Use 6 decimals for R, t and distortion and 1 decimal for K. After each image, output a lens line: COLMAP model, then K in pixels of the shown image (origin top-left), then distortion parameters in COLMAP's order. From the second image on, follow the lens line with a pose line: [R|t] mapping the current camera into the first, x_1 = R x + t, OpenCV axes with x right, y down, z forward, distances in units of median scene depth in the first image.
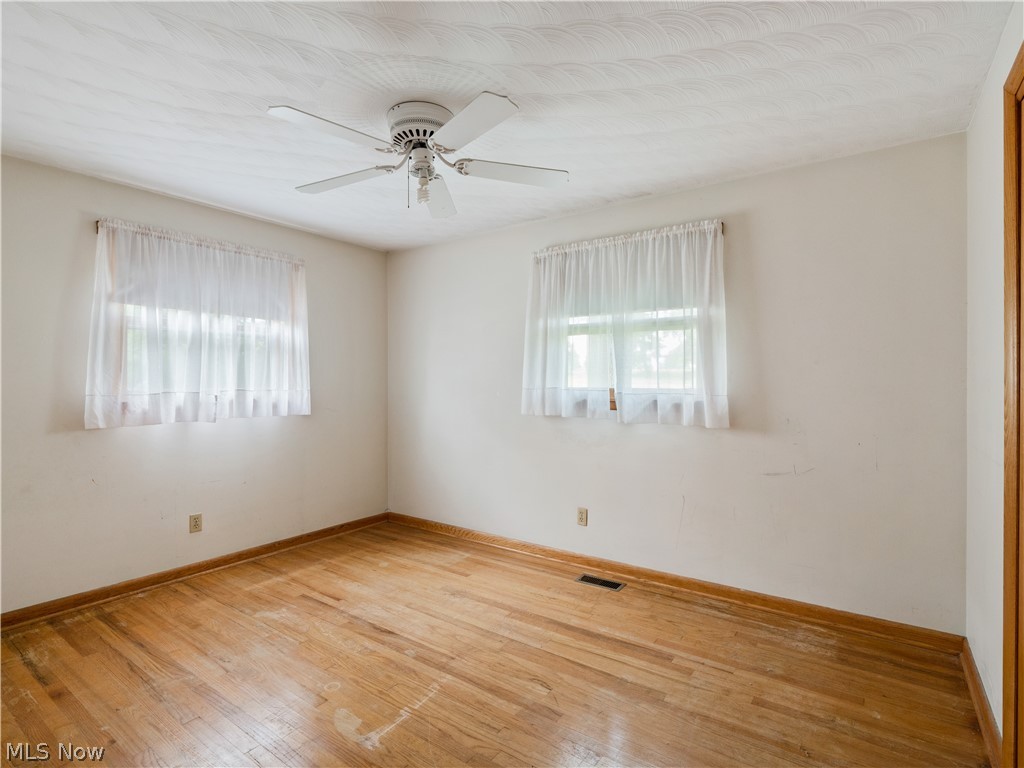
lens RADIAL K [[508.1, 0, 506.3], [0, 508.1, 385.1], [0, 0, 1]] dist [-0.015034, -0.000720]
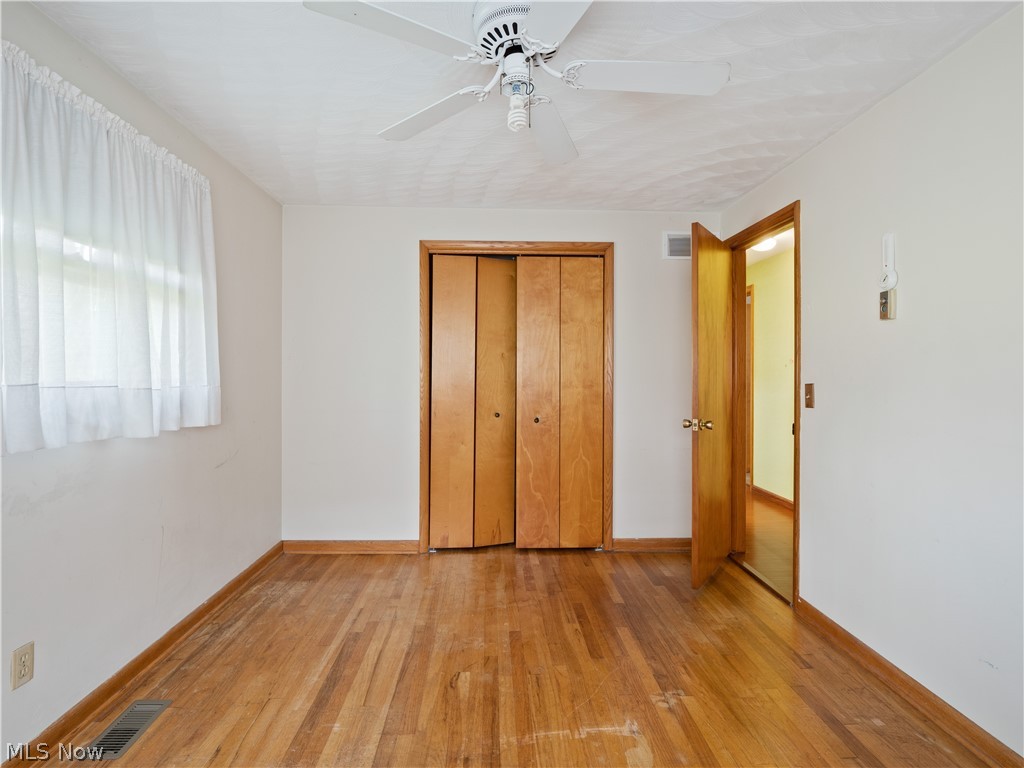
lens RADIAL K [[508.1, 0, 506.7], [0, 508.1, 378.8], [0, 0, 1]] dist [-0.015034, -0.000720]
pose [[-0.597957, -0.019652, 0.801287, -0.694570], [0.000980, 0.999681, 0.025249, -0.017692], [-0.801528, 0.015883, -0.597747, 1.357729]]
